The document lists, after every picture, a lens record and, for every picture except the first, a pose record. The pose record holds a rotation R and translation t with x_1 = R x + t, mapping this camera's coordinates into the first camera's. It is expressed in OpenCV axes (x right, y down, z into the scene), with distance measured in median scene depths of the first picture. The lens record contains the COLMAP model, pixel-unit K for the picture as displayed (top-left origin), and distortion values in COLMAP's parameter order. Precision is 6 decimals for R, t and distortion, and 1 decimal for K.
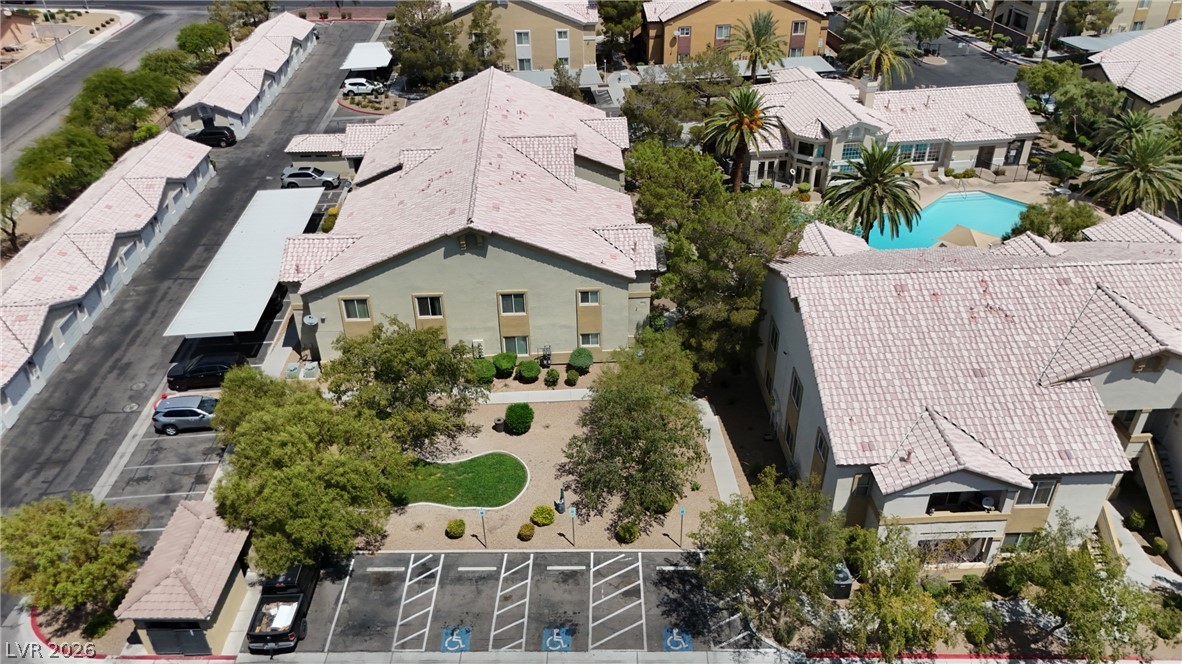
lens RADIAL K [[876.6, 0, 591.0], [0, 876.6, 332.0], [0, 0, 1]] dist [0.078853, -0.100289]
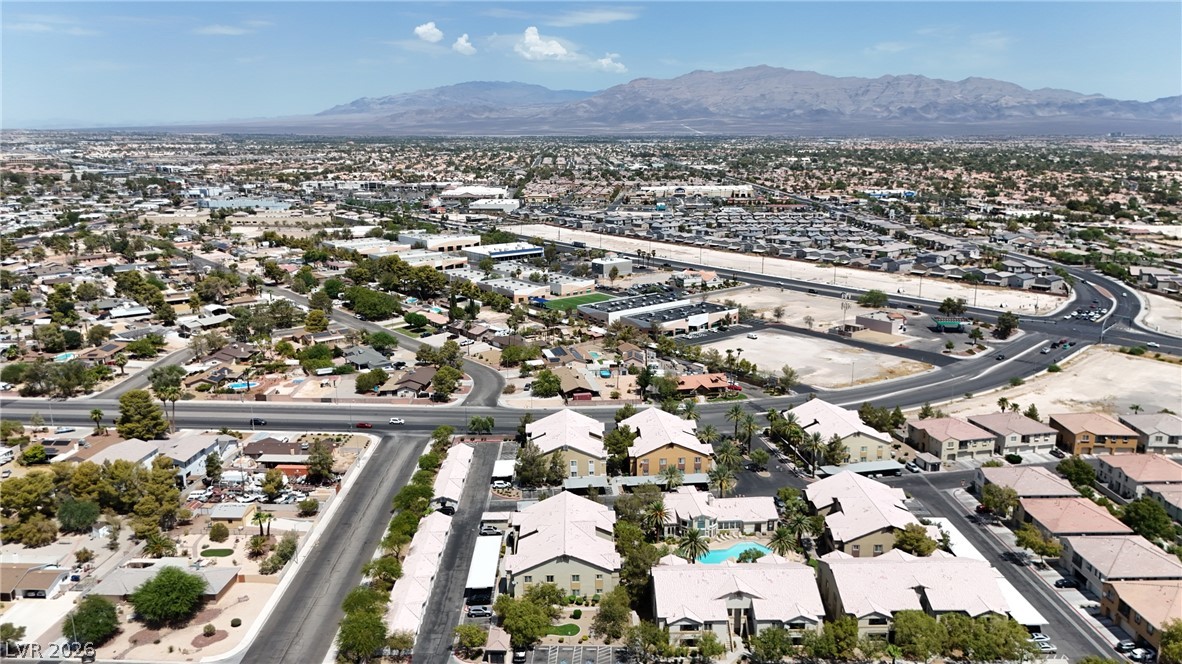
lens RADIAL K [[876.6, 0, 591.0], [0, 876.6, 332.0], [0, 0, 1]] dist [0.078853, -0.100289]
pose [[0.999601, 0.013367, -0.024889, 0.034296], [-0.021052, 0.939938, -0.340696, 0.209525], [0.018840, 0.341084, 0.939844, -2.252570]]
